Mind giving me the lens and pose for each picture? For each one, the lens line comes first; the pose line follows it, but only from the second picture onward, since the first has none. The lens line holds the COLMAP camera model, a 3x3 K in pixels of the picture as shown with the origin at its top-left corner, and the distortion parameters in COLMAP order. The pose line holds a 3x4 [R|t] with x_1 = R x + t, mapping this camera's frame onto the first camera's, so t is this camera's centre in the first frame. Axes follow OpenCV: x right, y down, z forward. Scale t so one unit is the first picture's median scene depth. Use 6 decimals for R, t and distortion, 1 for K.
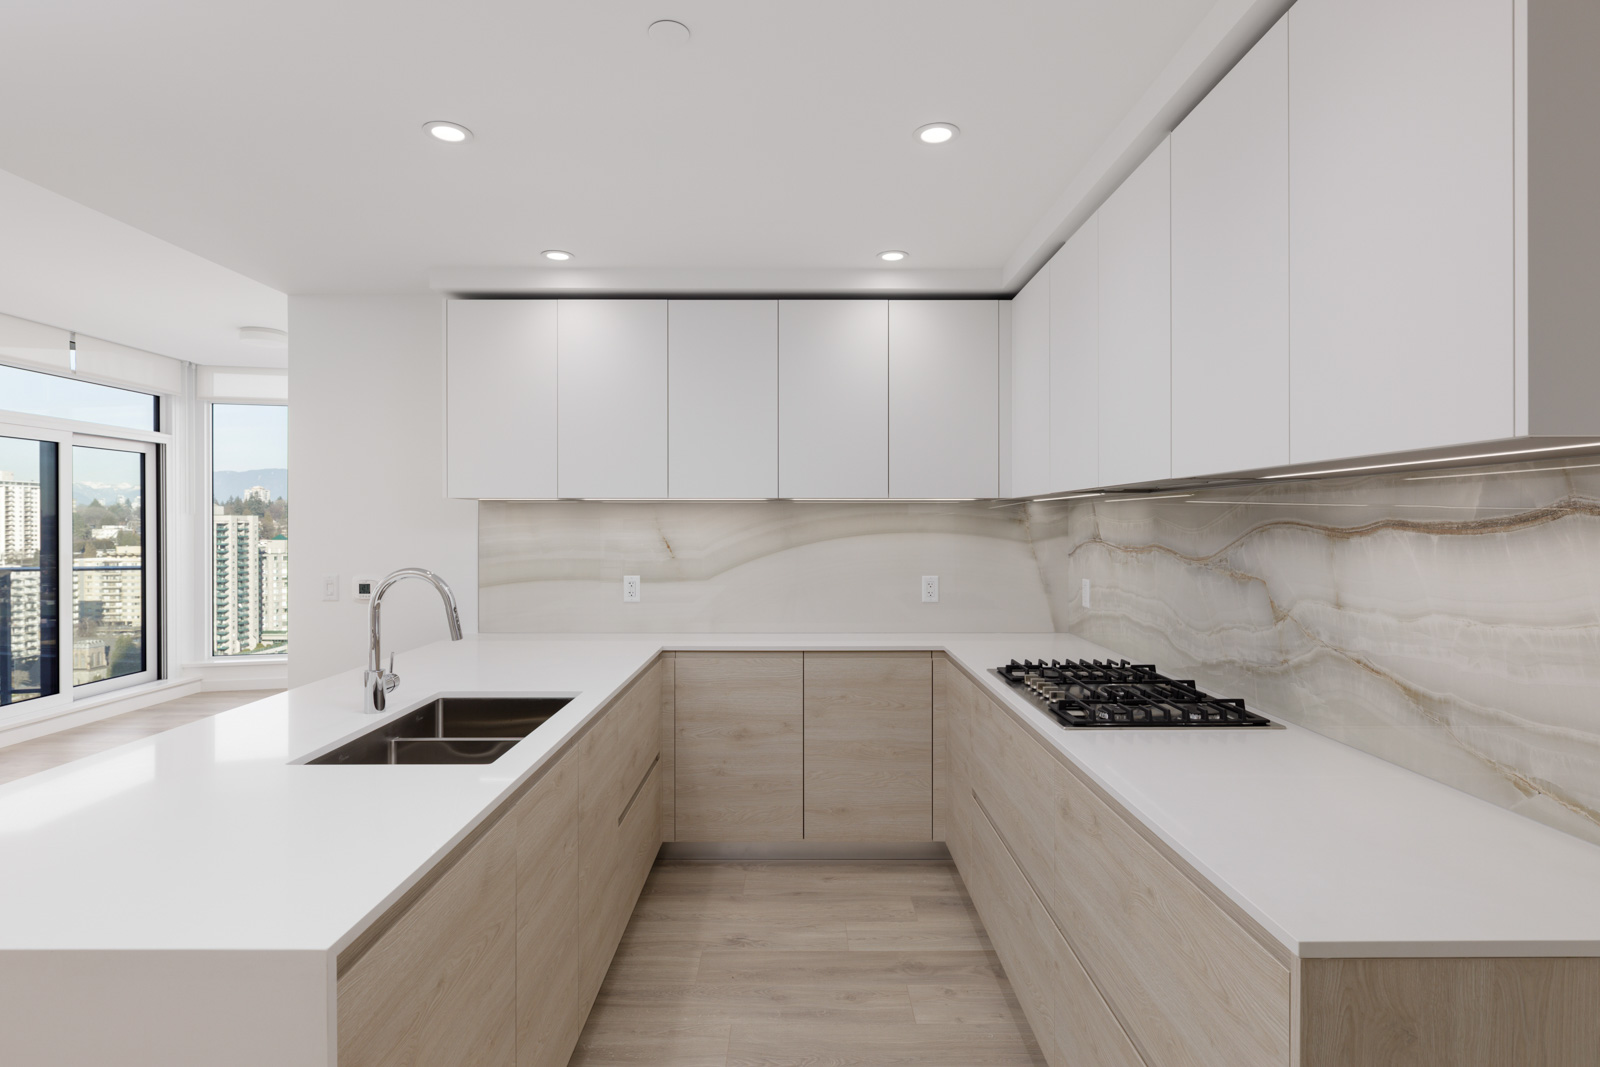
lens RADIAL K [[790.1, 0, 805.8], [0, 790.1, 540.1], [0, 0, 1]] dist [0.004684, -0.000715]
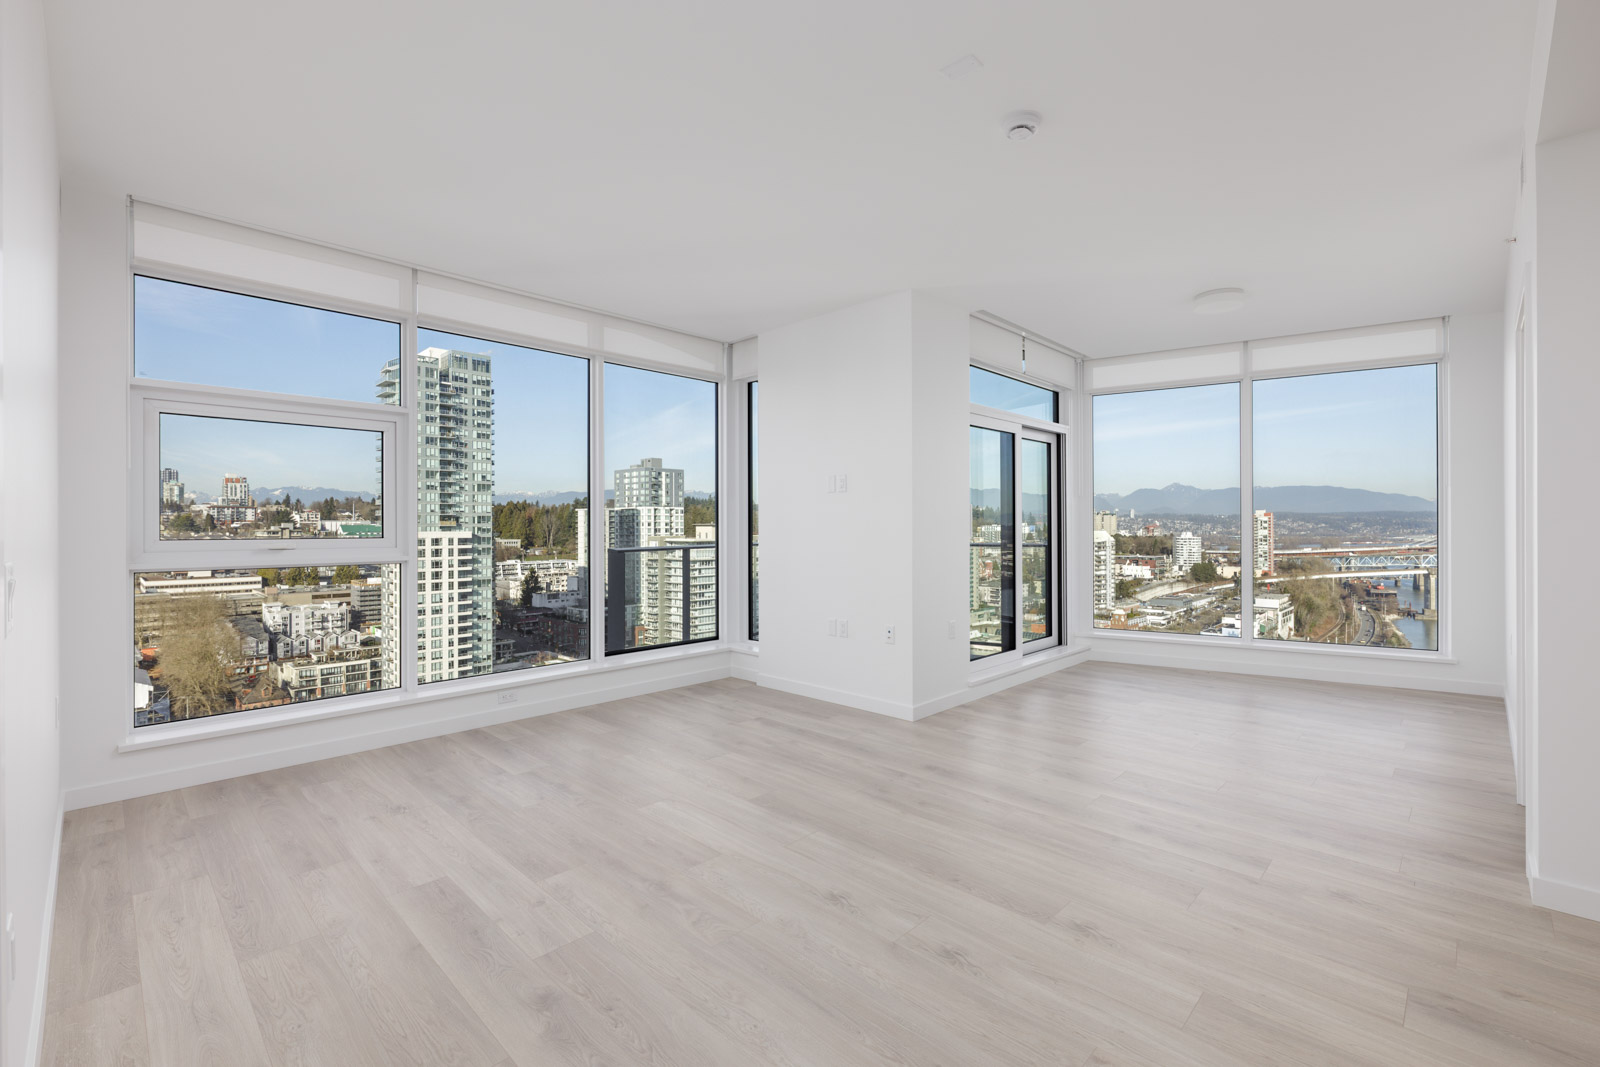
lens RADIAL K [[700.6, 0, 805.7], [0, 700.6, 540.6], [0, 0, 1]] dist [0.005984, 0.000553]
pose [[0.707508, 0.015498, -0.706535, -0.373098], [-0.016061, 0.999854, 0.005849, 0.029218], [0.706523, 0.007209, 0.707654, 0.051500]]
